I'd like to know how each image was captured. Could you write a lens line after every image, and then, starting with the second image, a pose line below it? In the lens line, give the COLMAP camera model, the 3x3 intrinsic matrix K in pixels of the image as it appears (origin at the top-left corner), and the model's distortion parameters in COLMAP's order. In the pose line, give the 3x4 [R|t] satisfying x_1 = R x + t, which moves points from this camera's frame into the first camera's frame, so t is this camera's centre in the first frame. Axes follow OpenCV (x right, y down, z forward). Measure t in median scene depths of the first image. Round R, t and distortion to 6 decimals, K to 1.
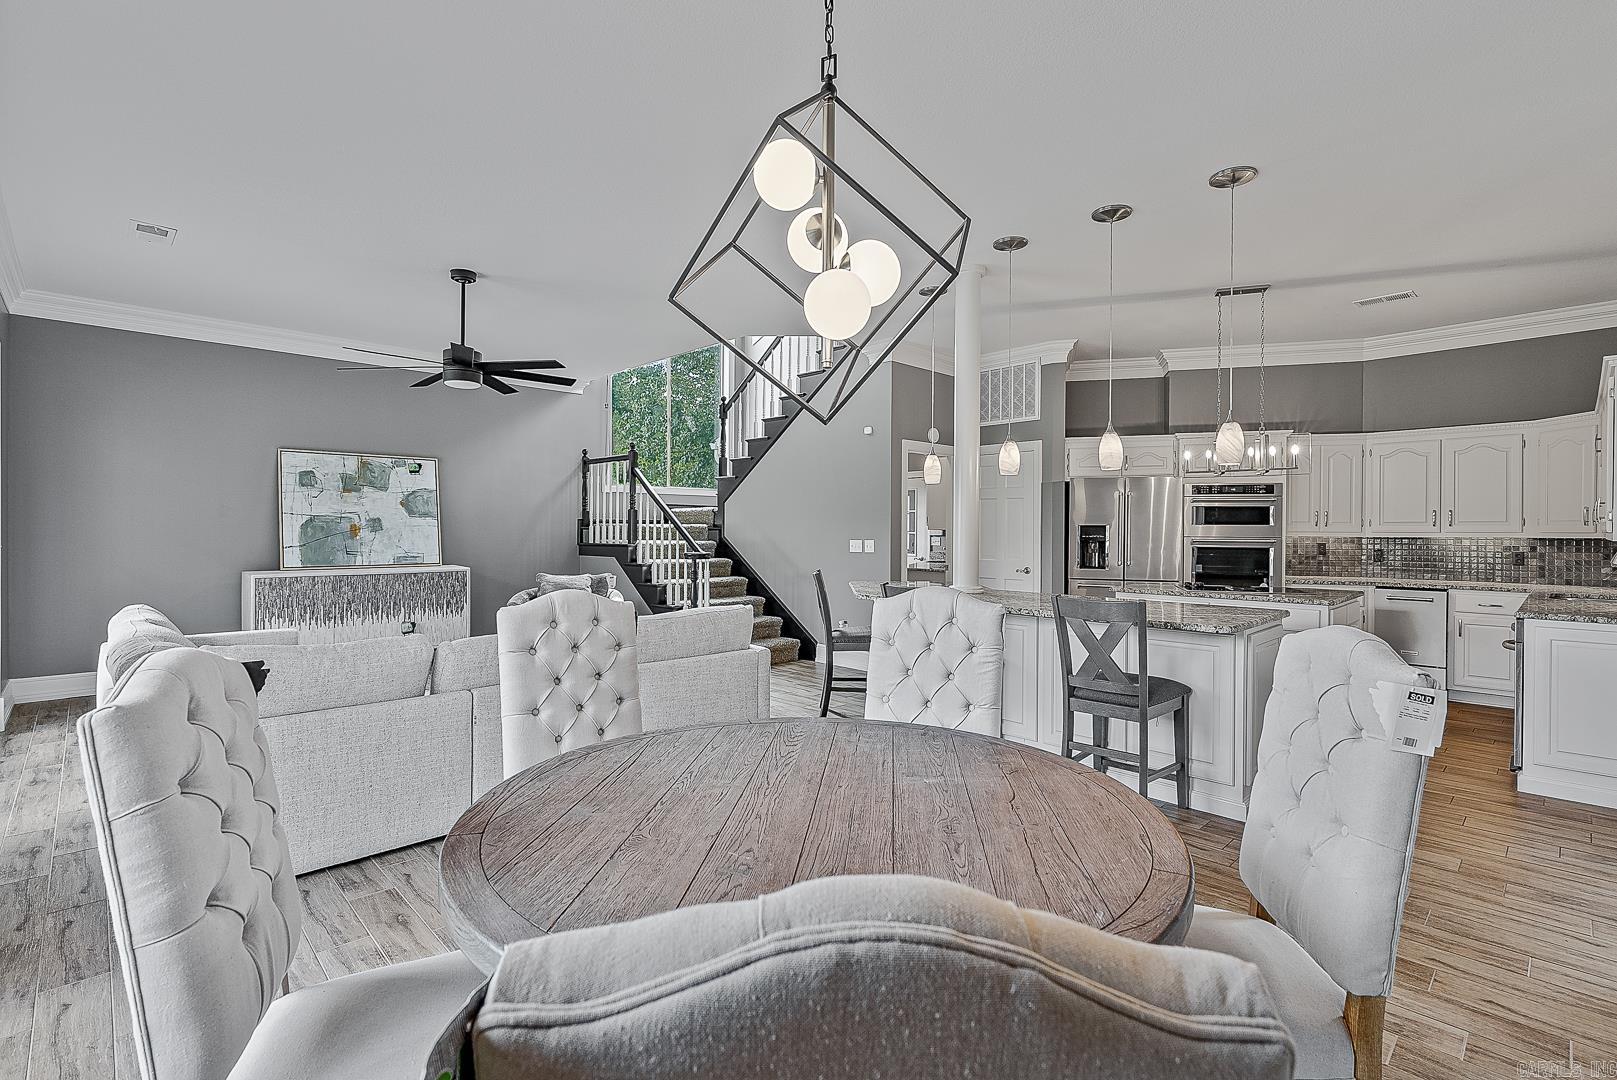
lens RADIAL K [[739.0, 0, 805.4], [0, 739.0, 518.3], [0, 0, 1]] dist [-0.002629, -0.000254]
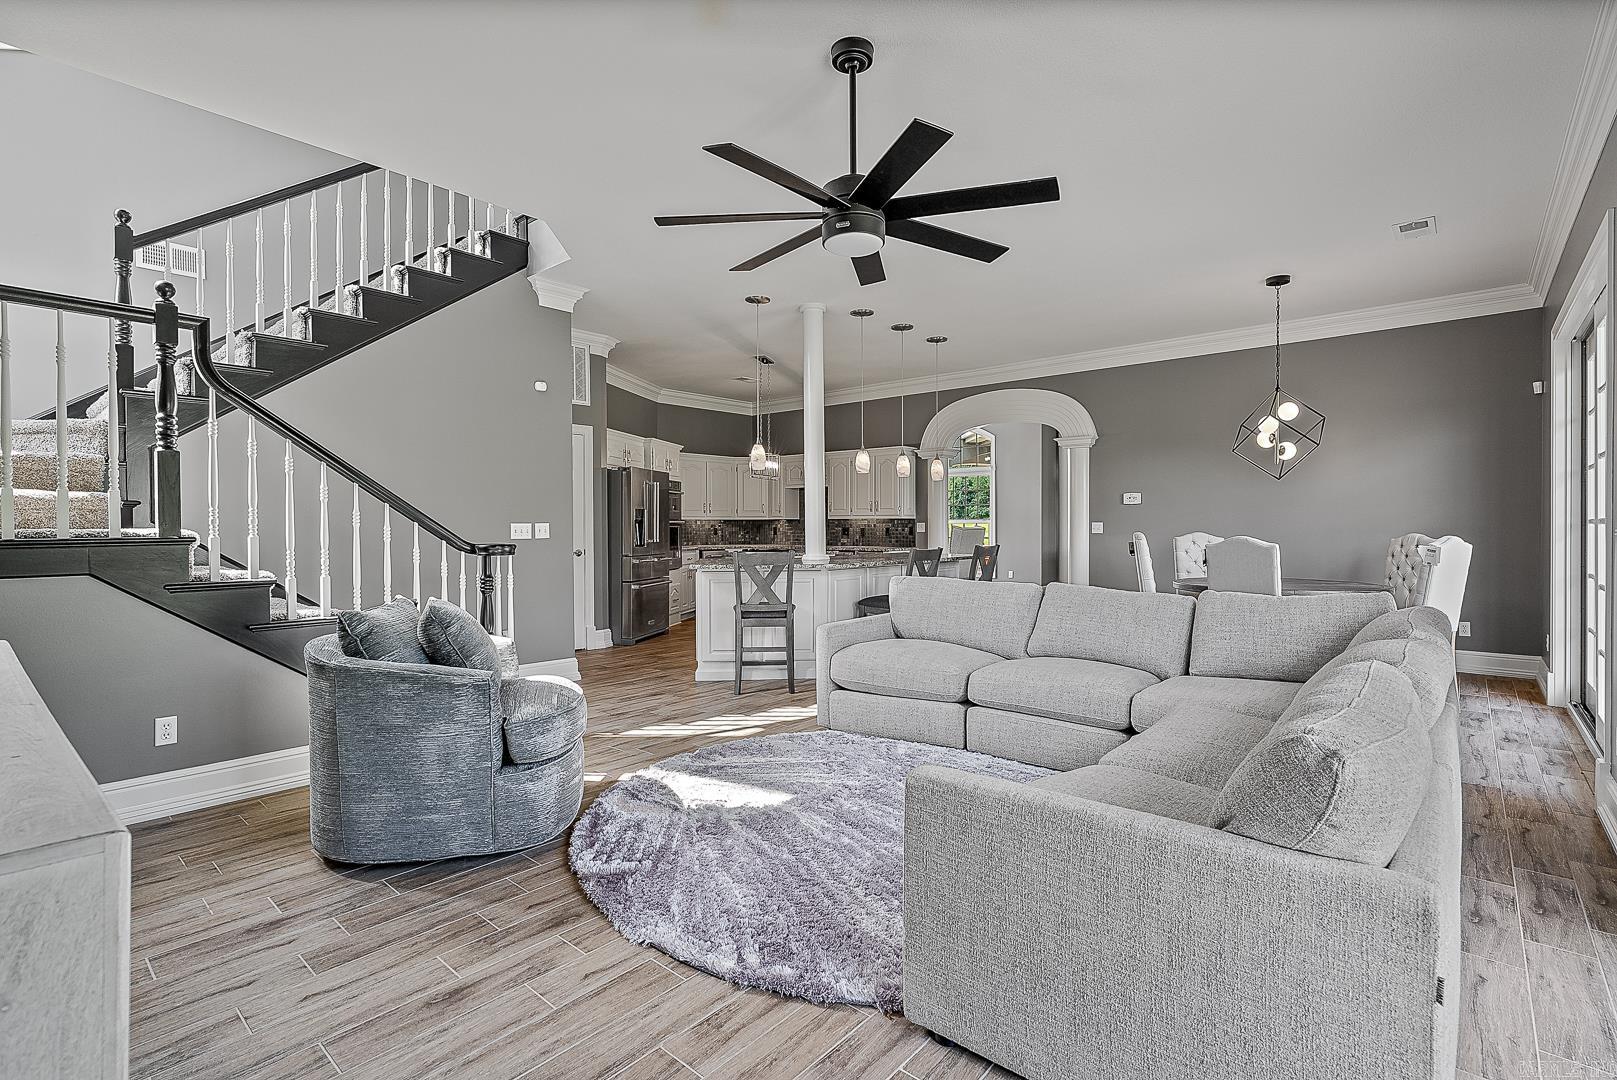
lens RADIAL K [[753.5, 0, 808.5], [0, 753.5, 540.0], [0, 0, 1]] dist [-0.007087, 0.000982]
pose [[-0.083441, -0.025259, 0.996193, -0.884844], [-0.015057, 0.999597, 0.024084, 0.028184], [-0.996399, -0.012991, -0.083788, 0.926358]]
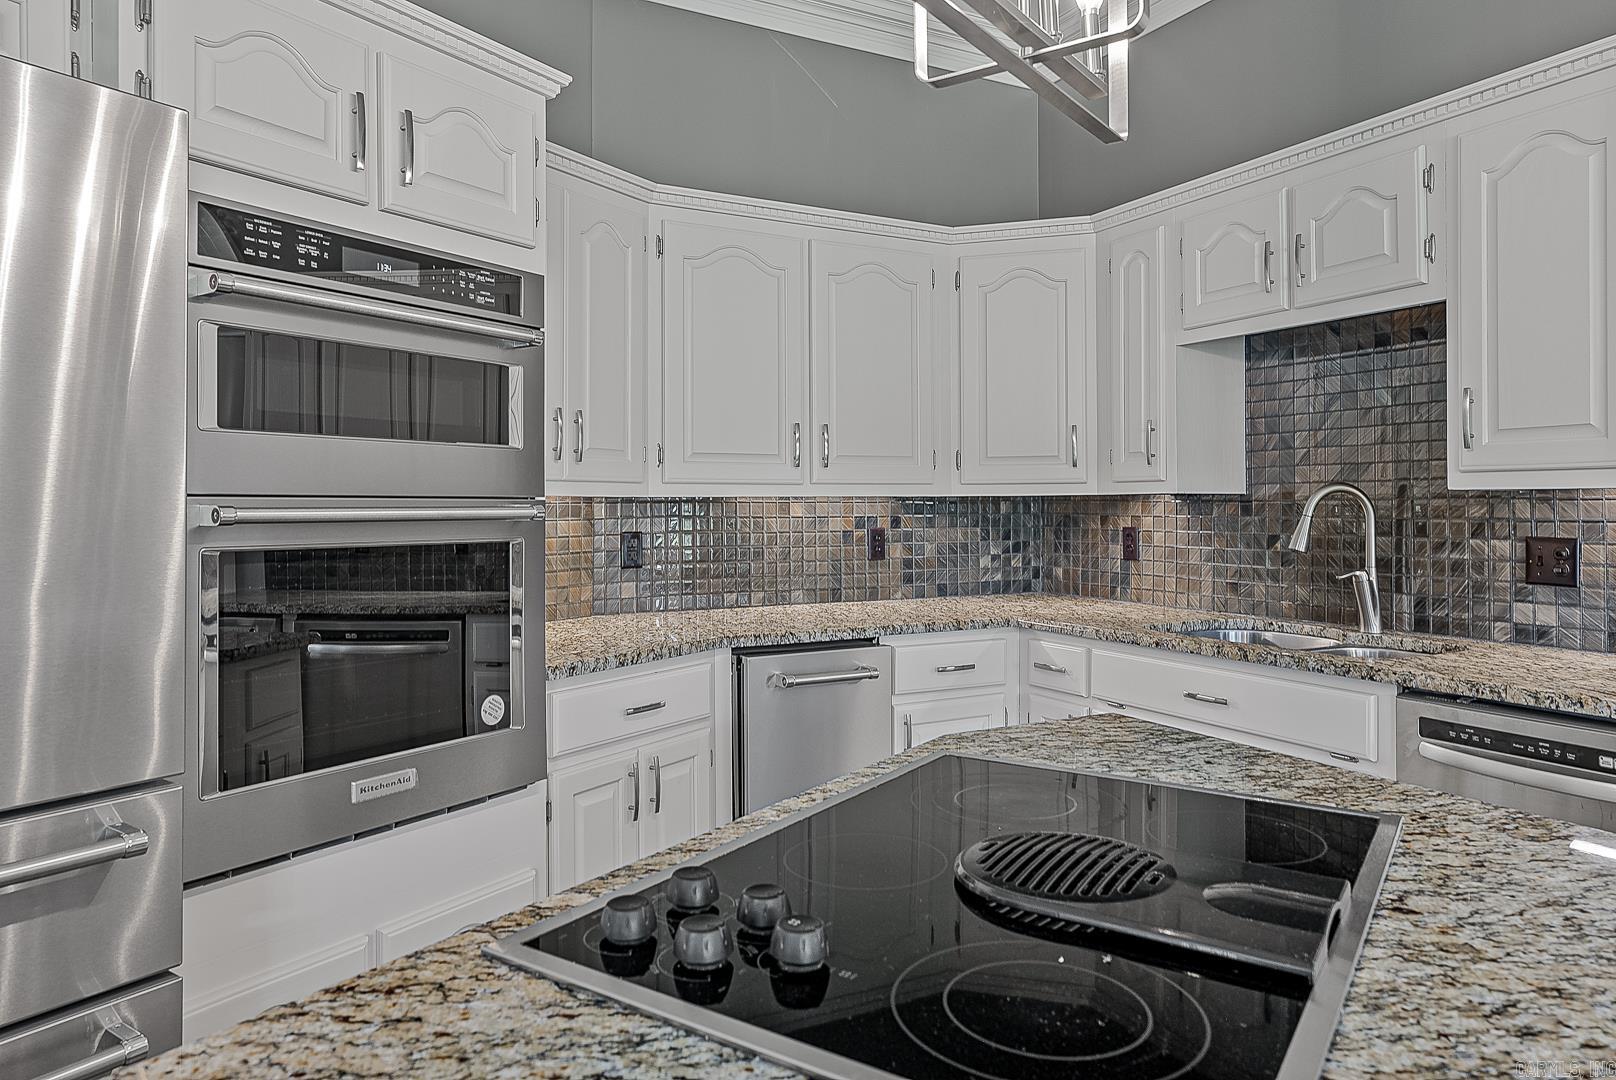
lens RADIAL K [[1041.1, 0, 813.9], [0, 1041.1, 498.0], [0, 0, 1]] dist [-0.003045, 0.001808]
pose [[0.269480, 0.000302, 0.963006, 0.355141], [-0.011189, 0.999933, 0.002818, 0.025598], [-0.962941, -0.011534, 0.269466, 0.866783]]
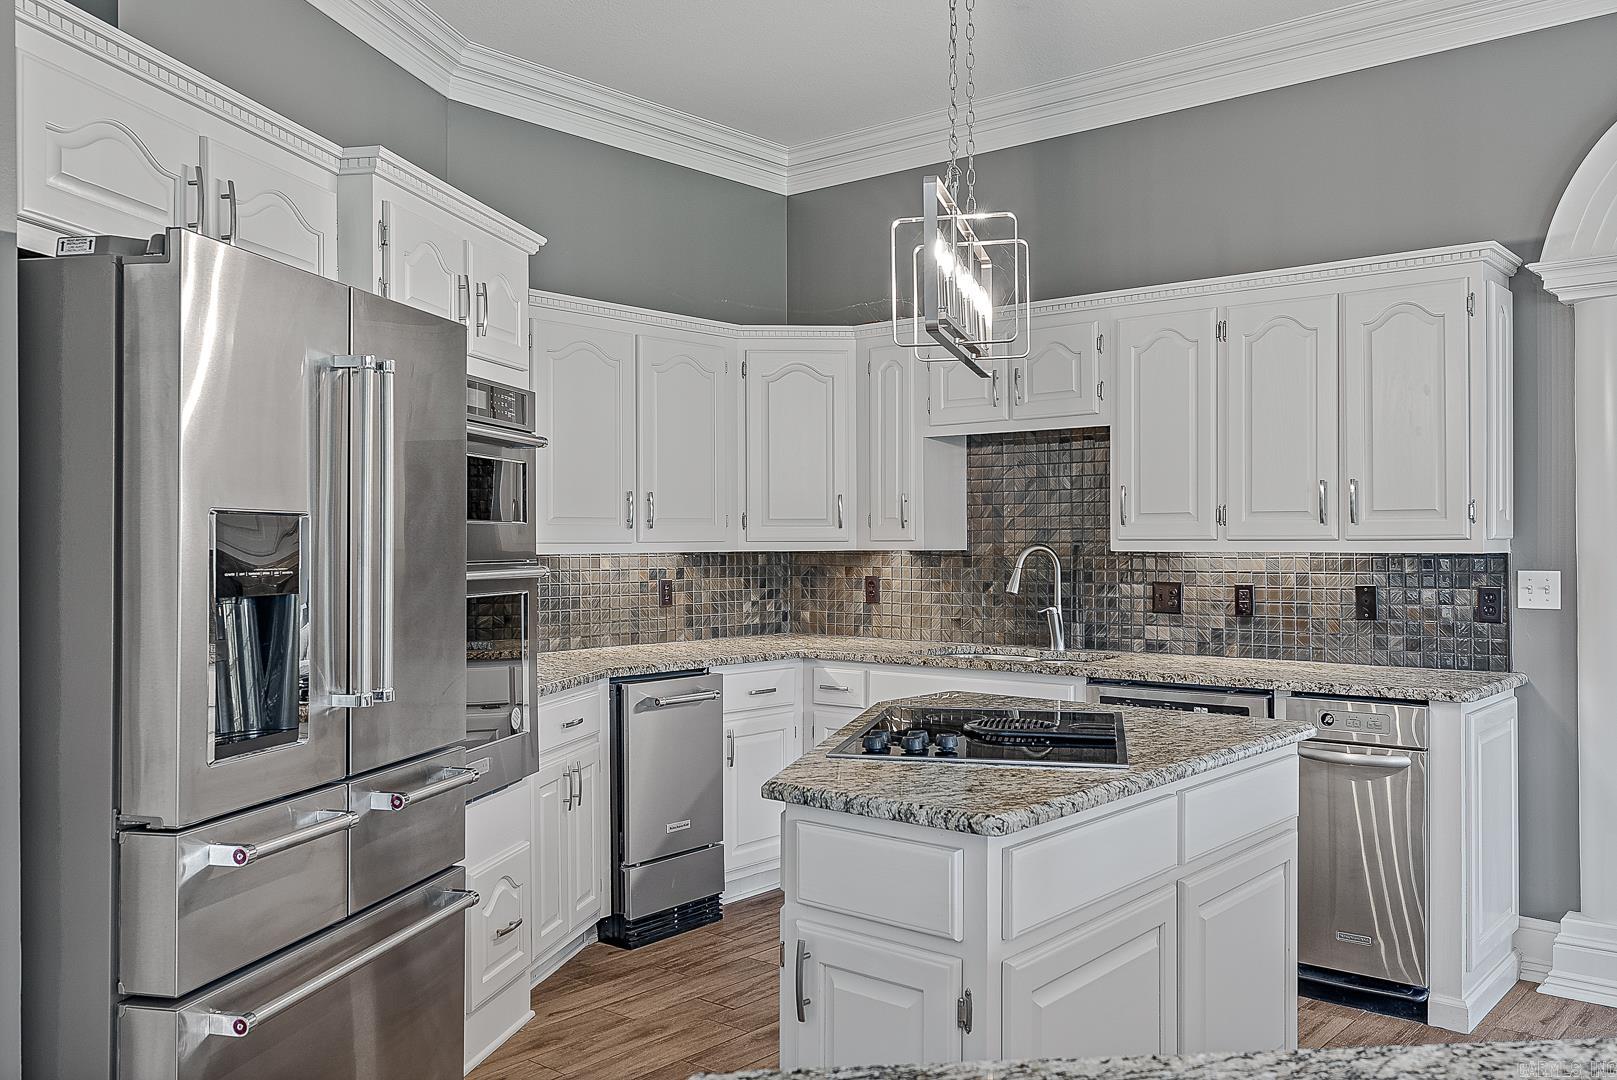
lens RADIAL K [[1340.7, 0, 808.5], [0, 1340.7, 540.0], [0, 0, 1]] dist [-0.001771, -0.001107]
pose [[-0.100016, -0.004197, 0.994977, 0.045417], [-0.013922, 0.999899, 0.002819, 0.014405], [-0.994888, -0.013570, -0.100065, 0.993665]]
